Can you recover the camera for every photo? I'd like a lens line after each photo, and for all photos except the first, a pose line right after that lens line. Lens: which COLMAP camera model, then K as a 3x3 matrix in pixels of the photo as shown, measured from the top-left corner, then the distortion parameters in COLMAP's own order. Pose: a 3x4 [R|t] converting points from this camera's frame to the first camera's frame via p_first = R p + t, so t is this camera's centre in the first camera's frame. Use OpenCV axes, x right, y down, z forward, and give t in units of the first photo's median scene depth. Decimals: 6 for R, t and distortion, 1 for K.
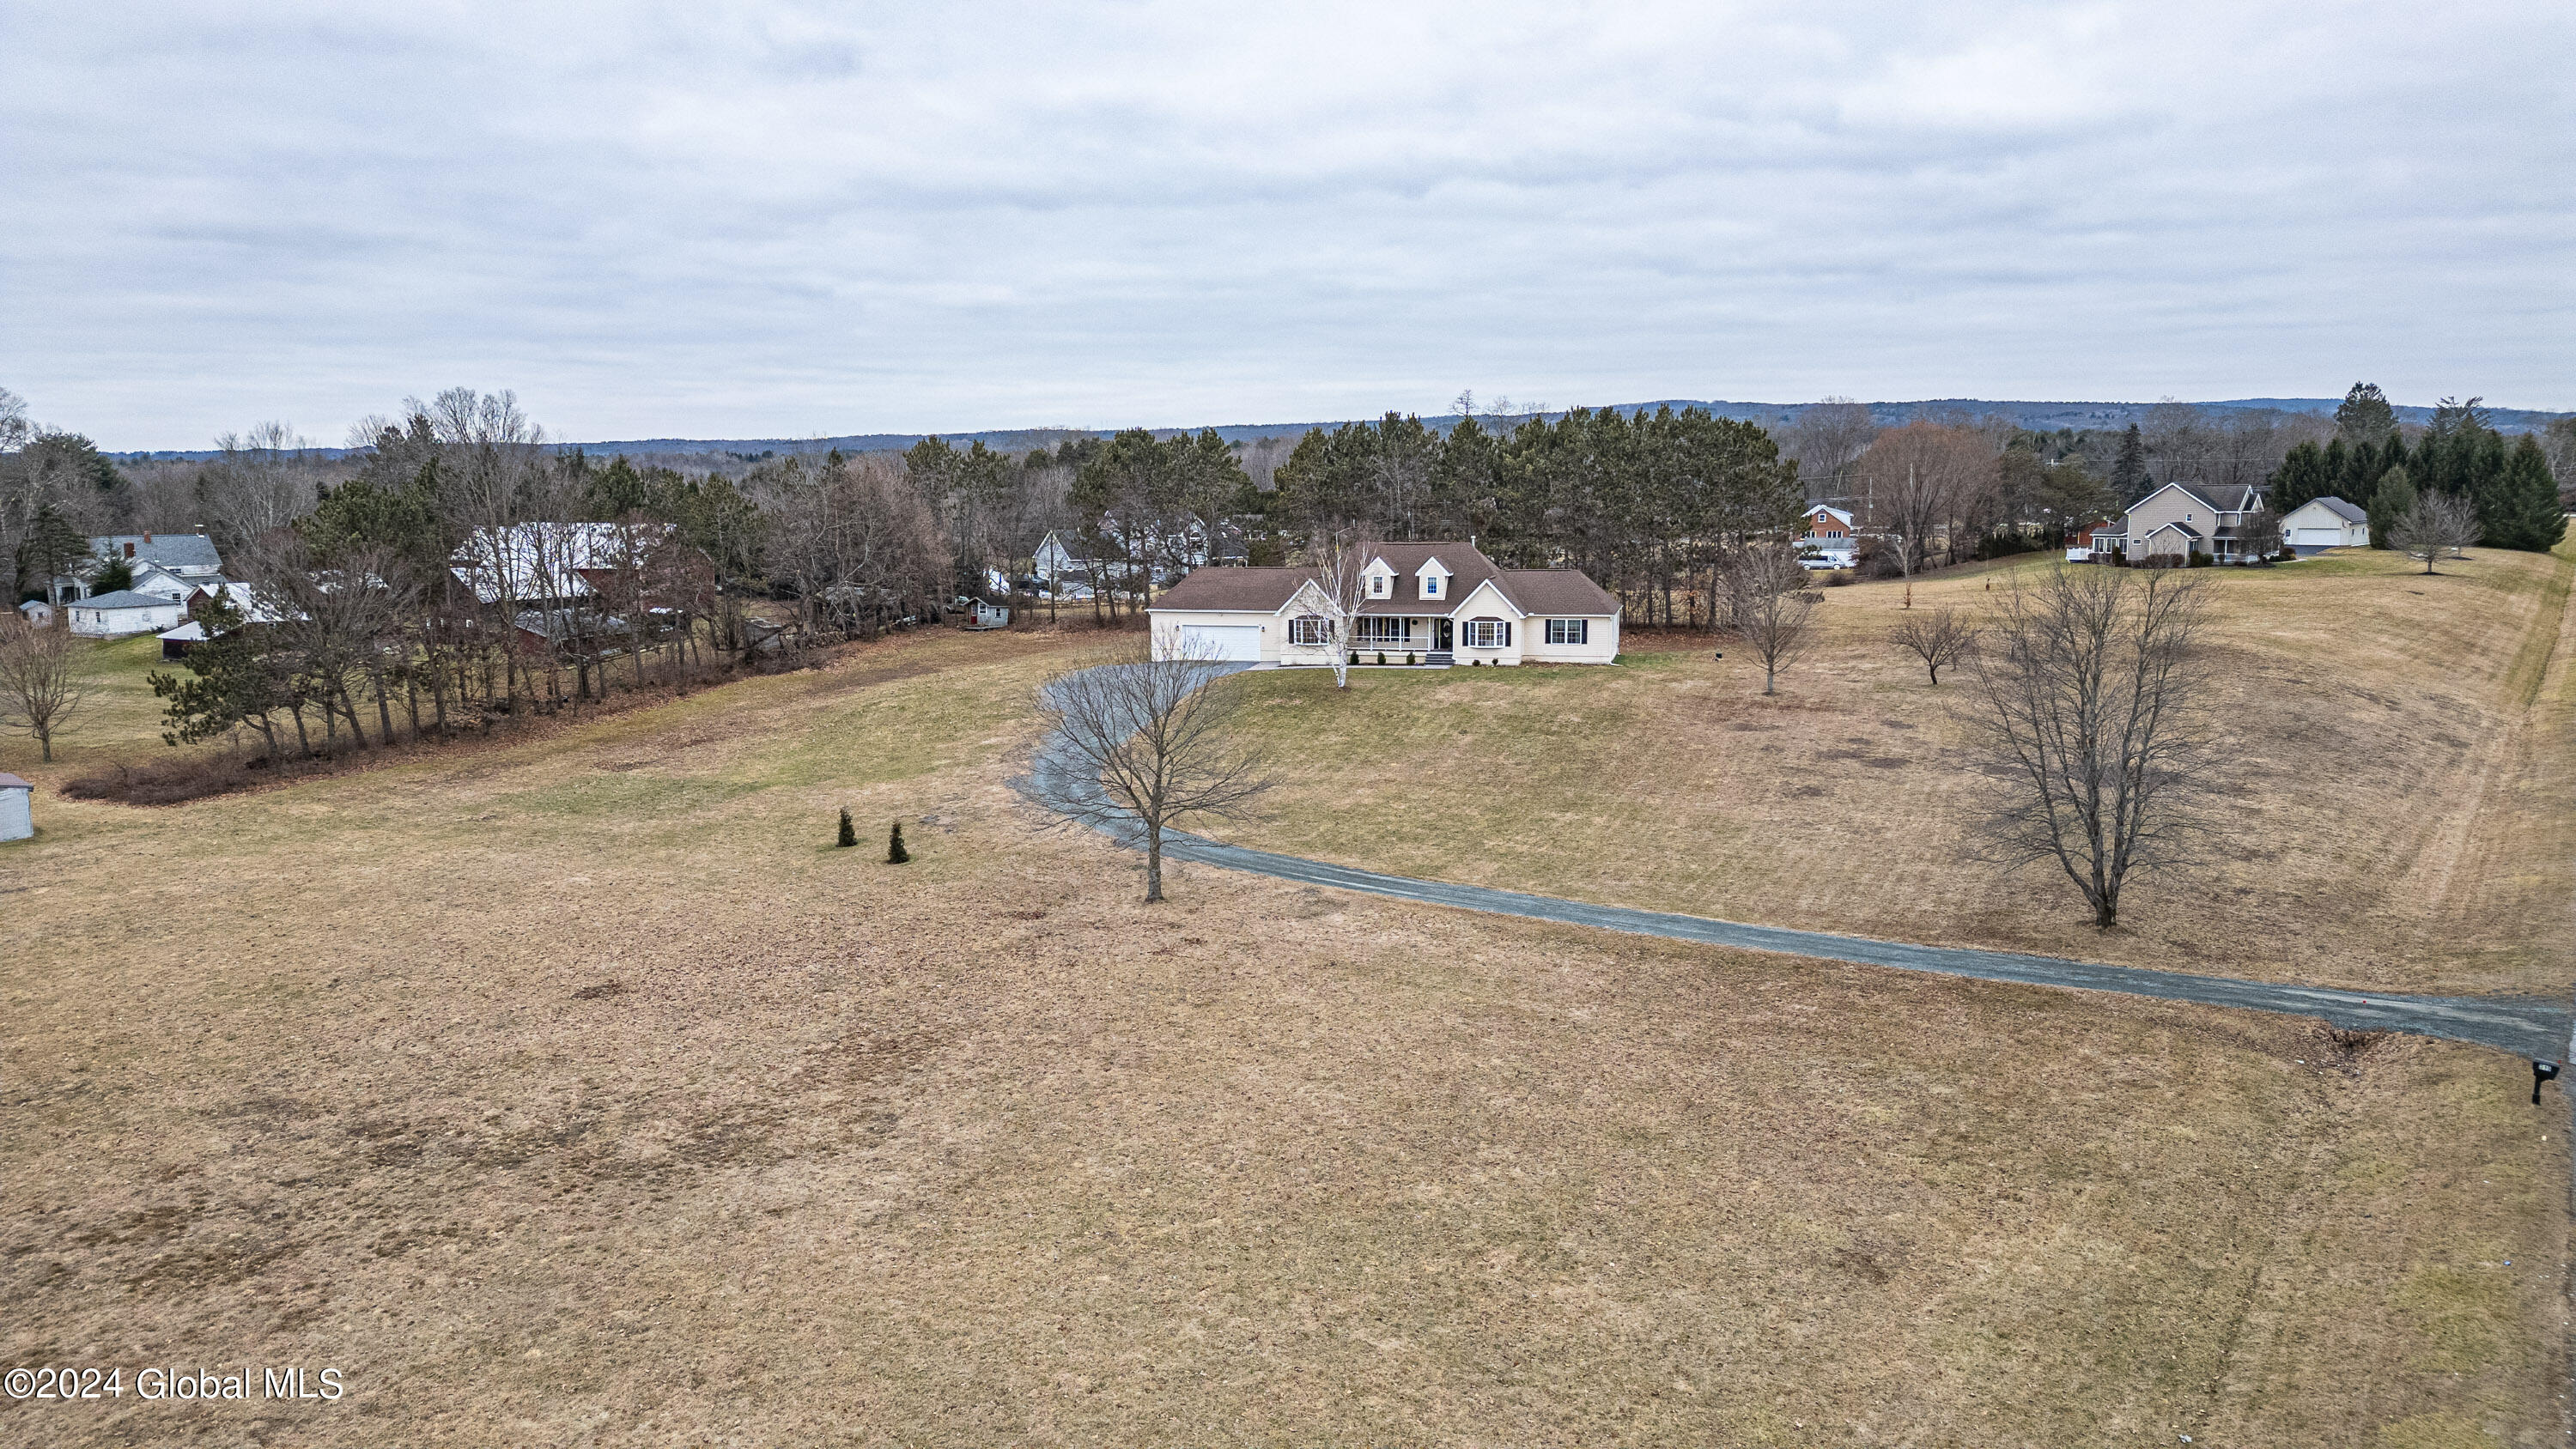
lens RADIAL K [[1785.7, 0, 1291.5], [0, 1785.7, 738.0], [0, 0, 1]] dist [0.084154, -0.084155]
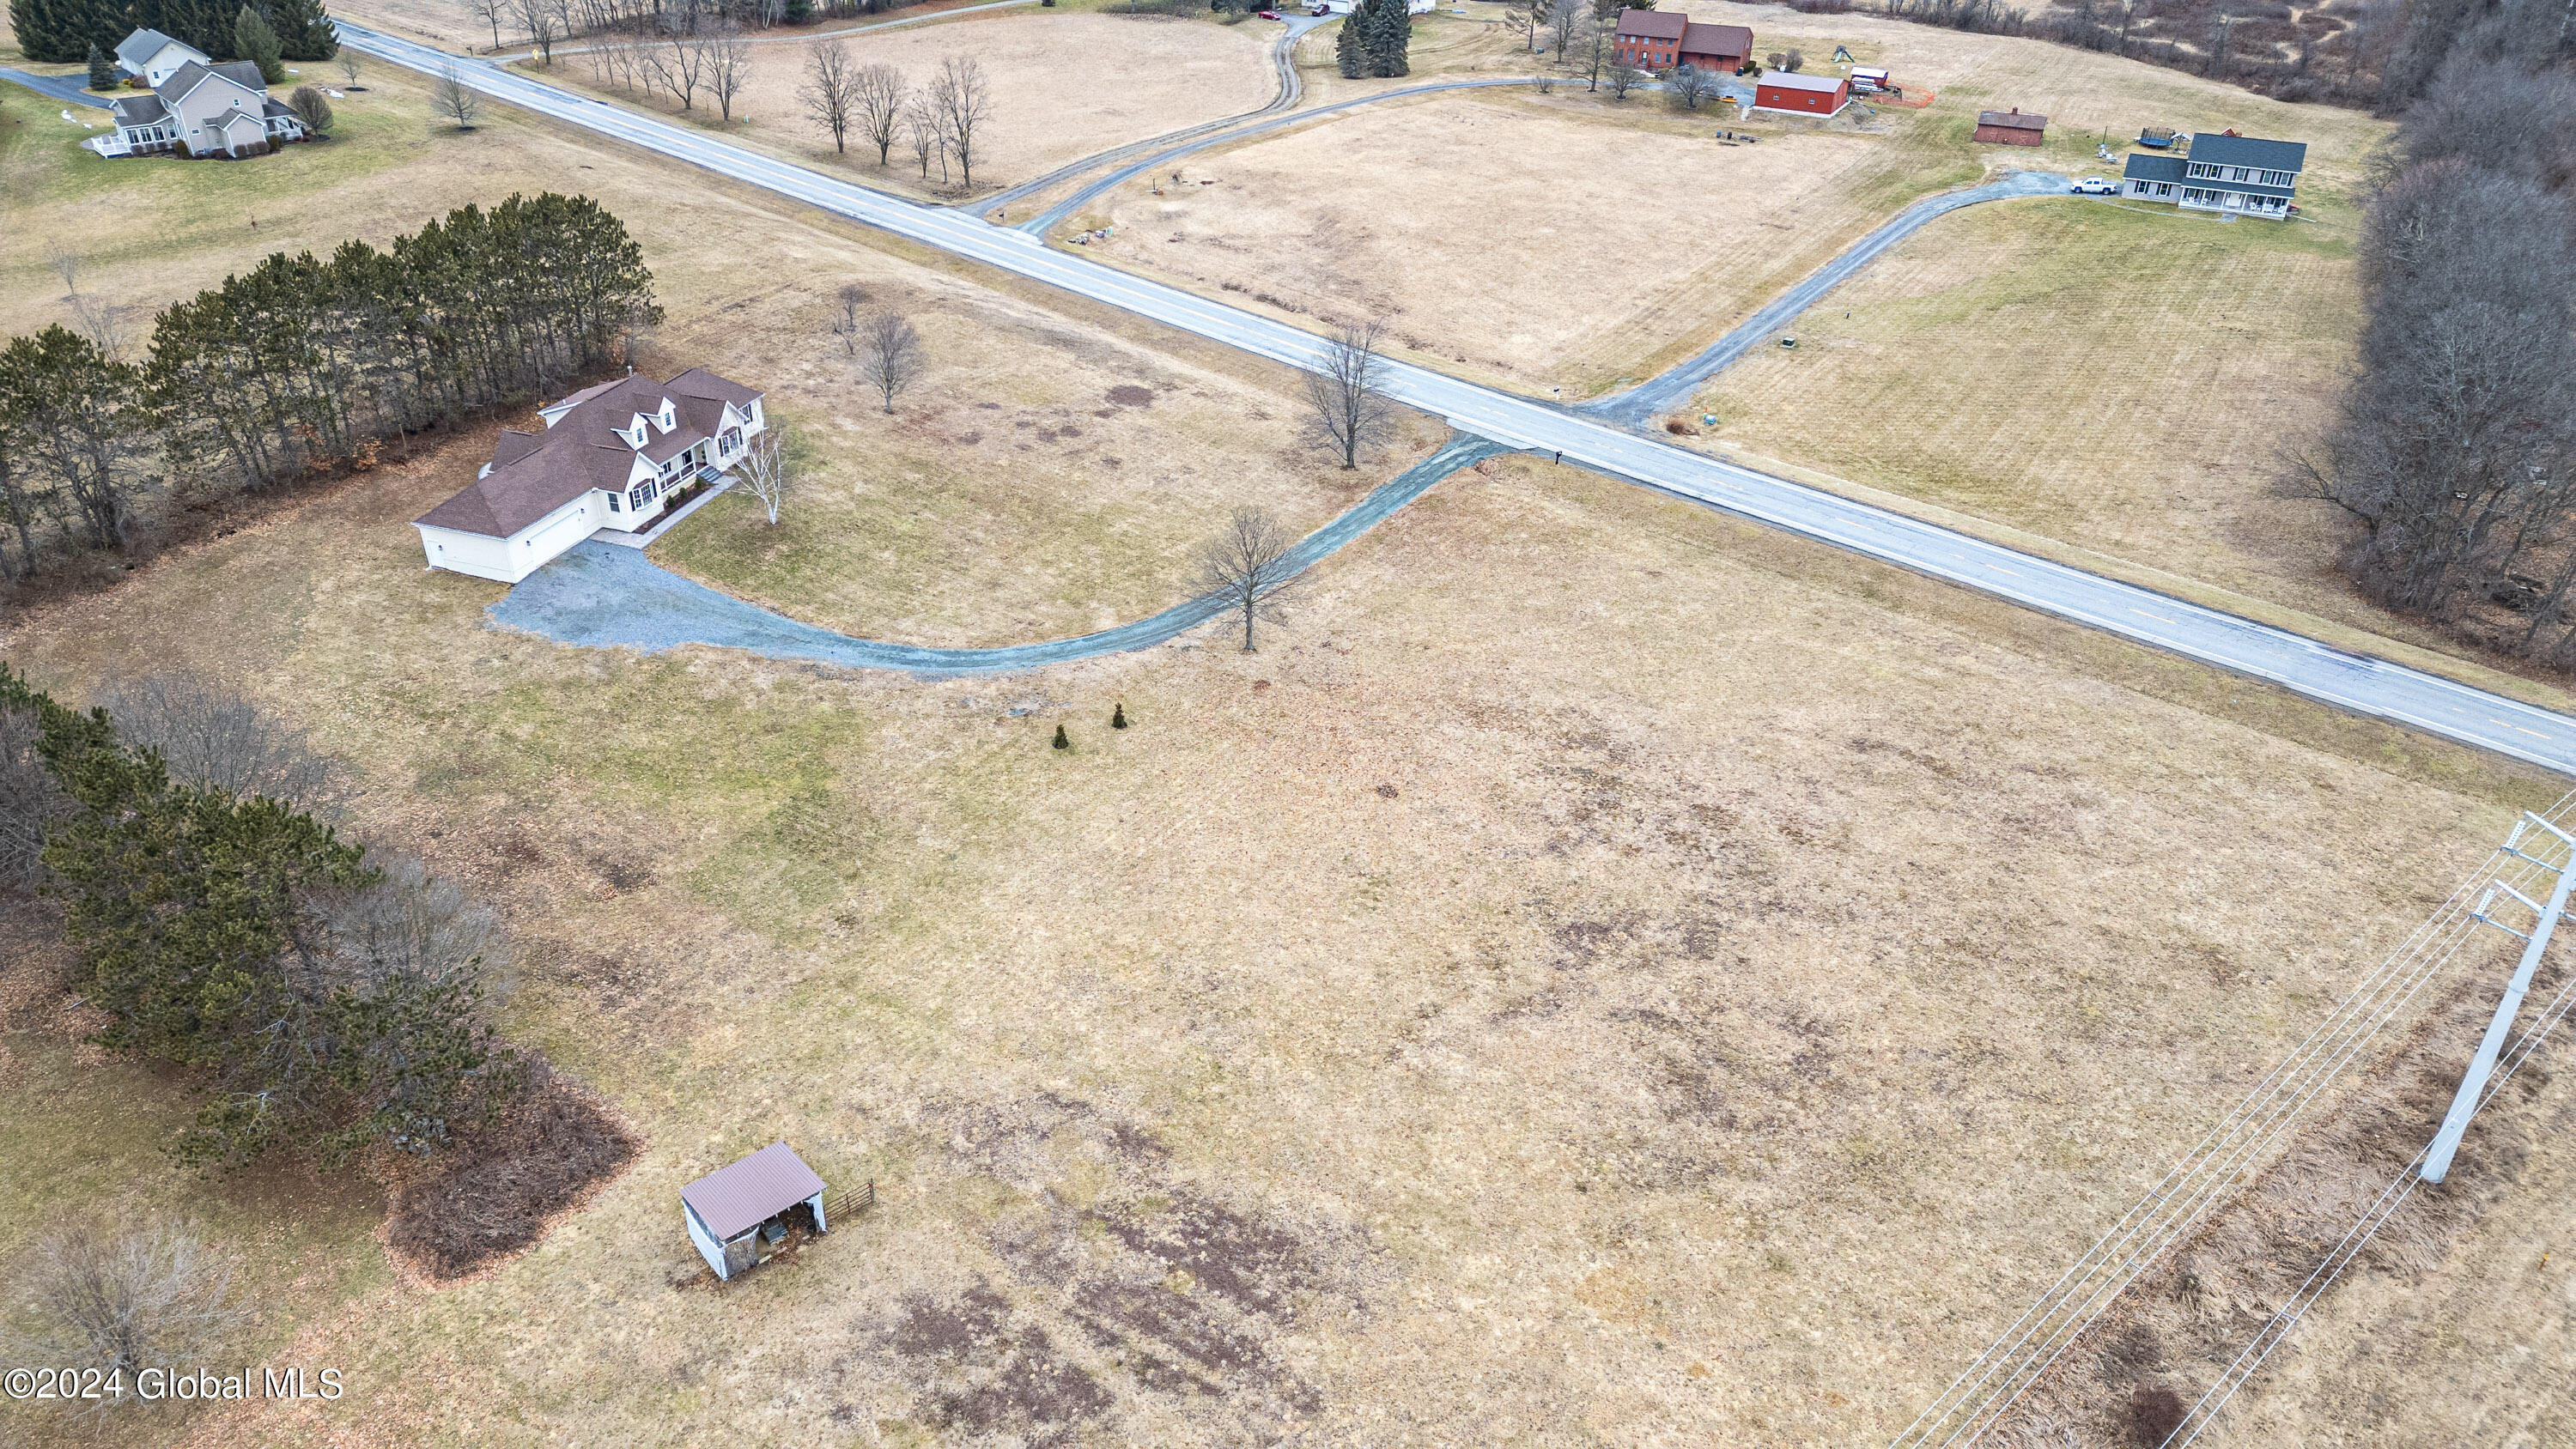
lens RADIAL K [[1785.7, 0, 1289.7], [0, 1785.7, 717.7], [0, 0, 1]] dist [0.084154, -0.084155]
pose [[0.083638, -0.500390, 0.861751, -1.031100], [0.128334, 0.862988, 0.488653, -0.451719], [-0.988198, 0.069722, 0.136396, 0.431919]]
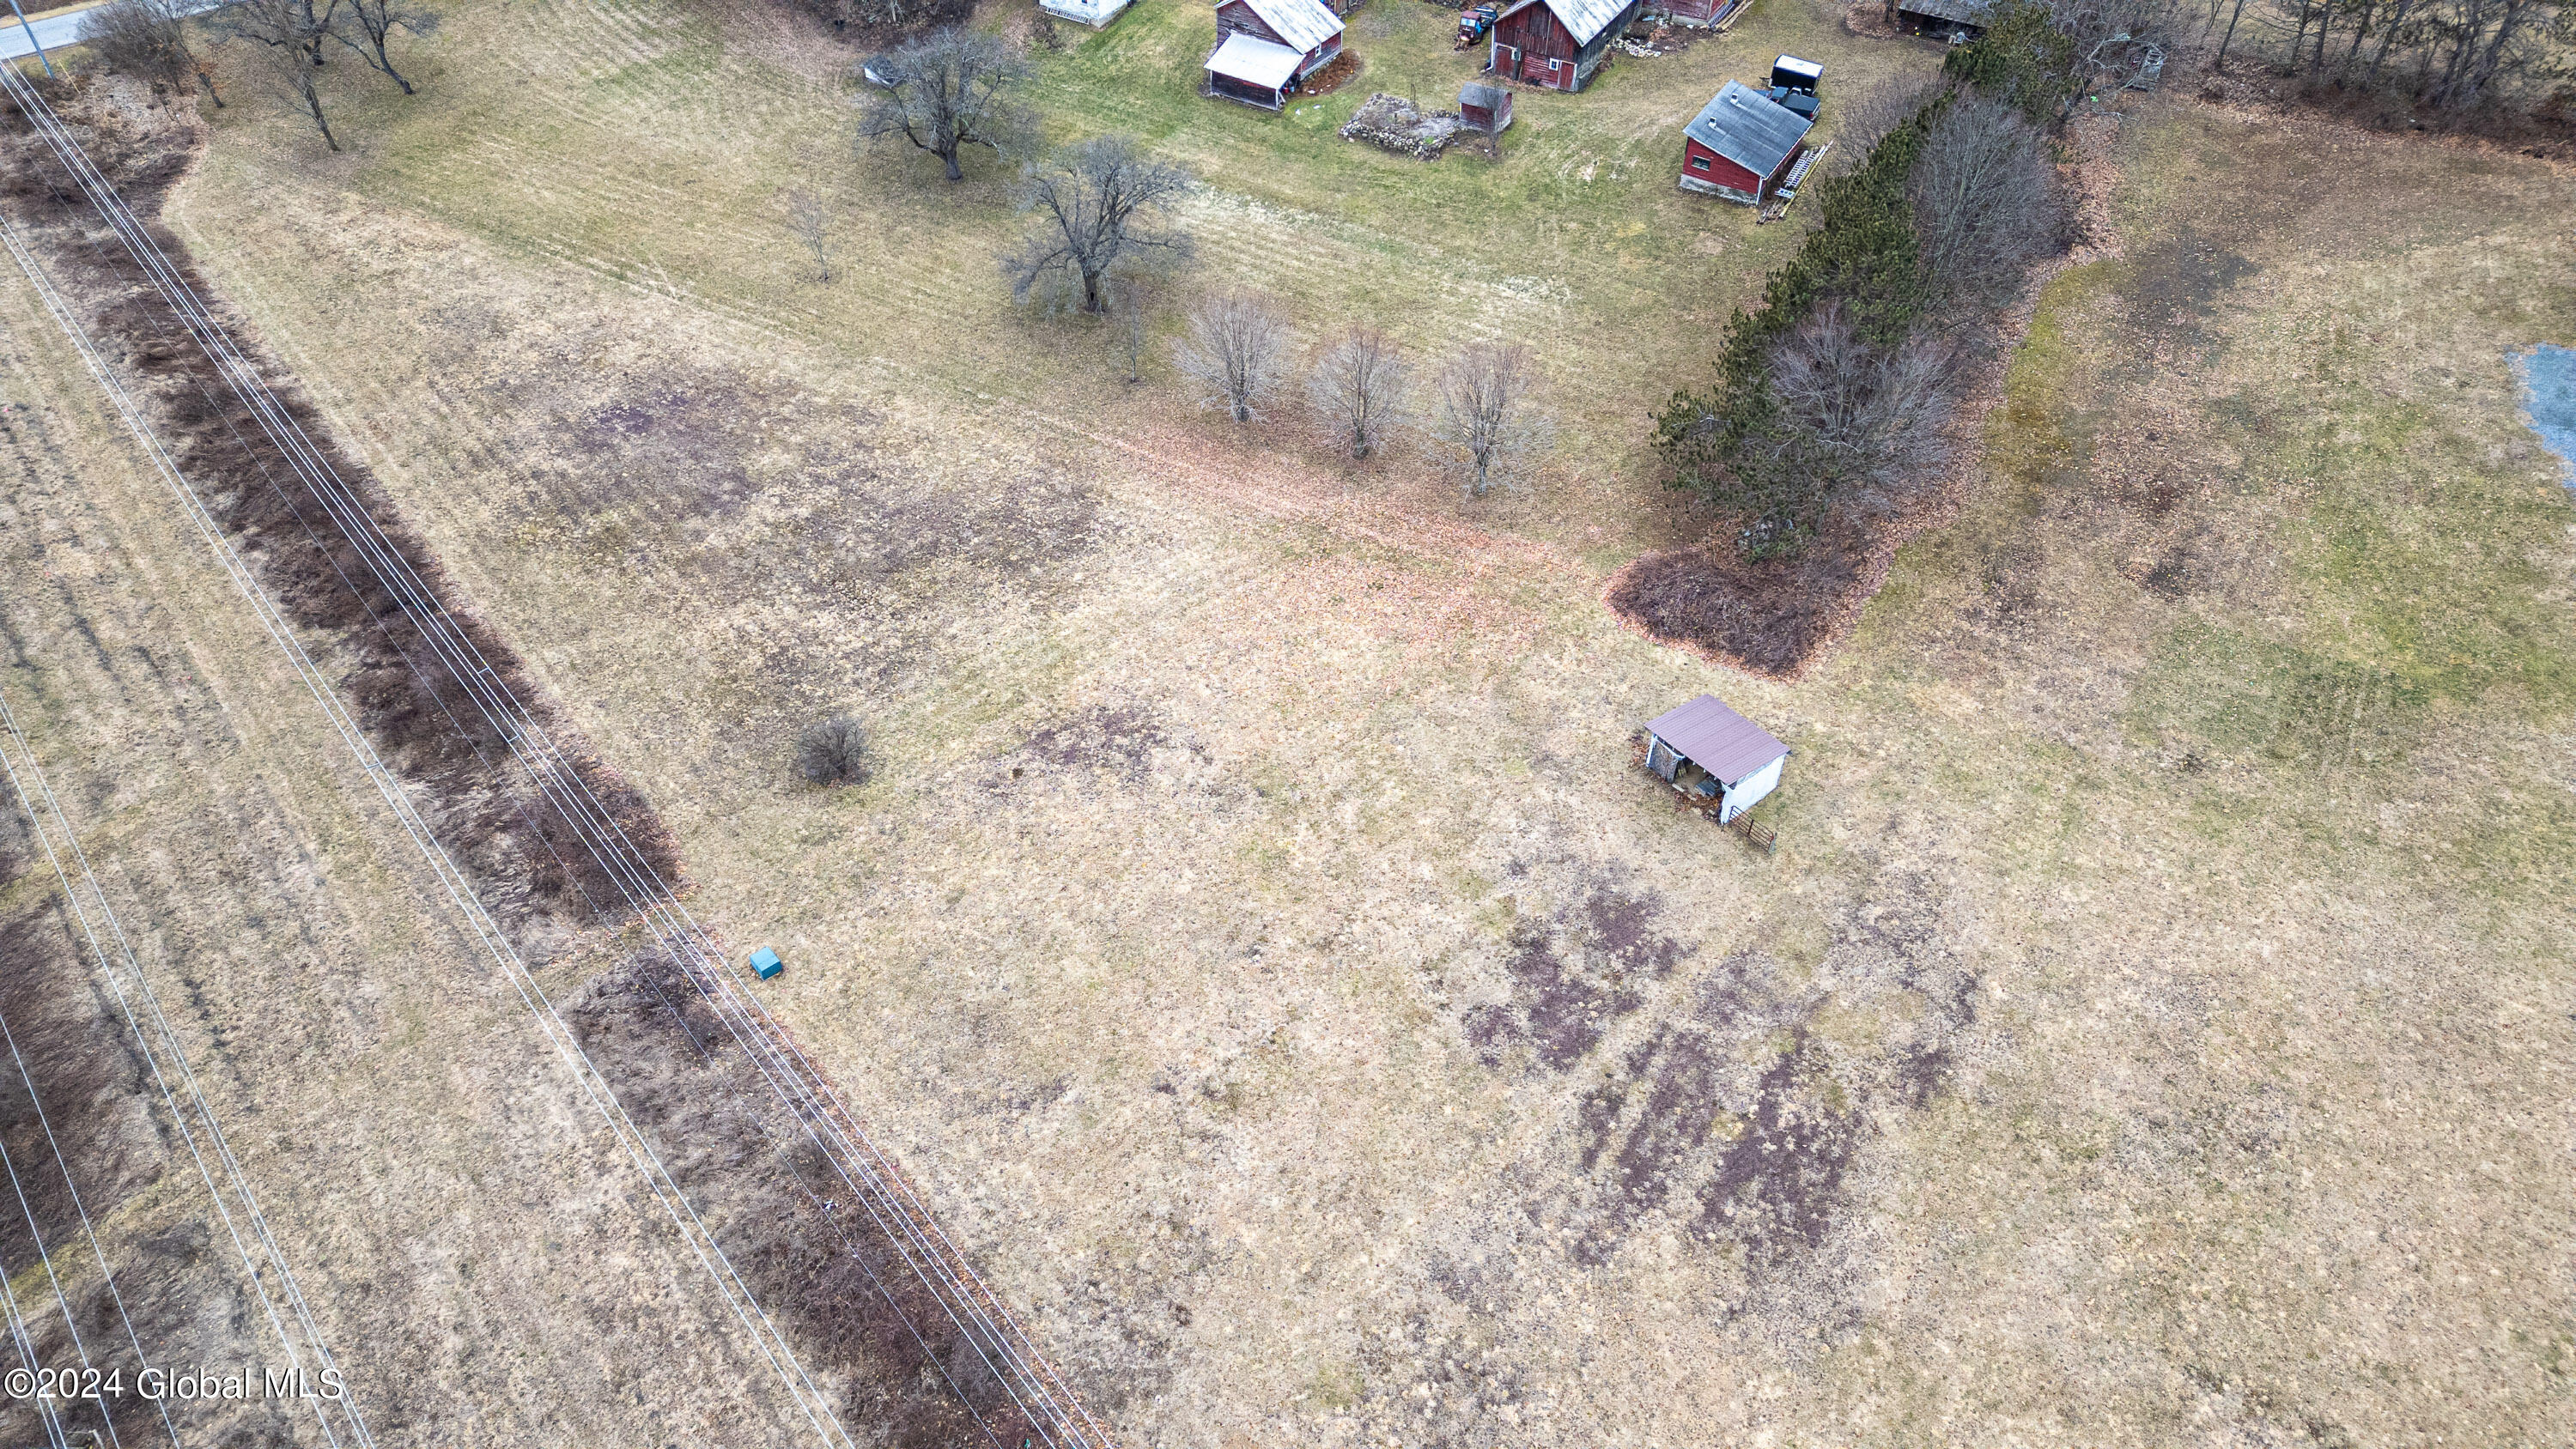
lens RADIAL K [[1785.7, 0, 1288.0], [0, 1785.7, 719.8], [0, 0, 1]] dist [0.084154, -0.084155]
pose [[0.996640, 0.069408, -0.043480, -0.683044], [-0.030827, 0.809738, 0.585981, -0.406154], [0.075879, -0.582672, 0.809157, 0.150990]]
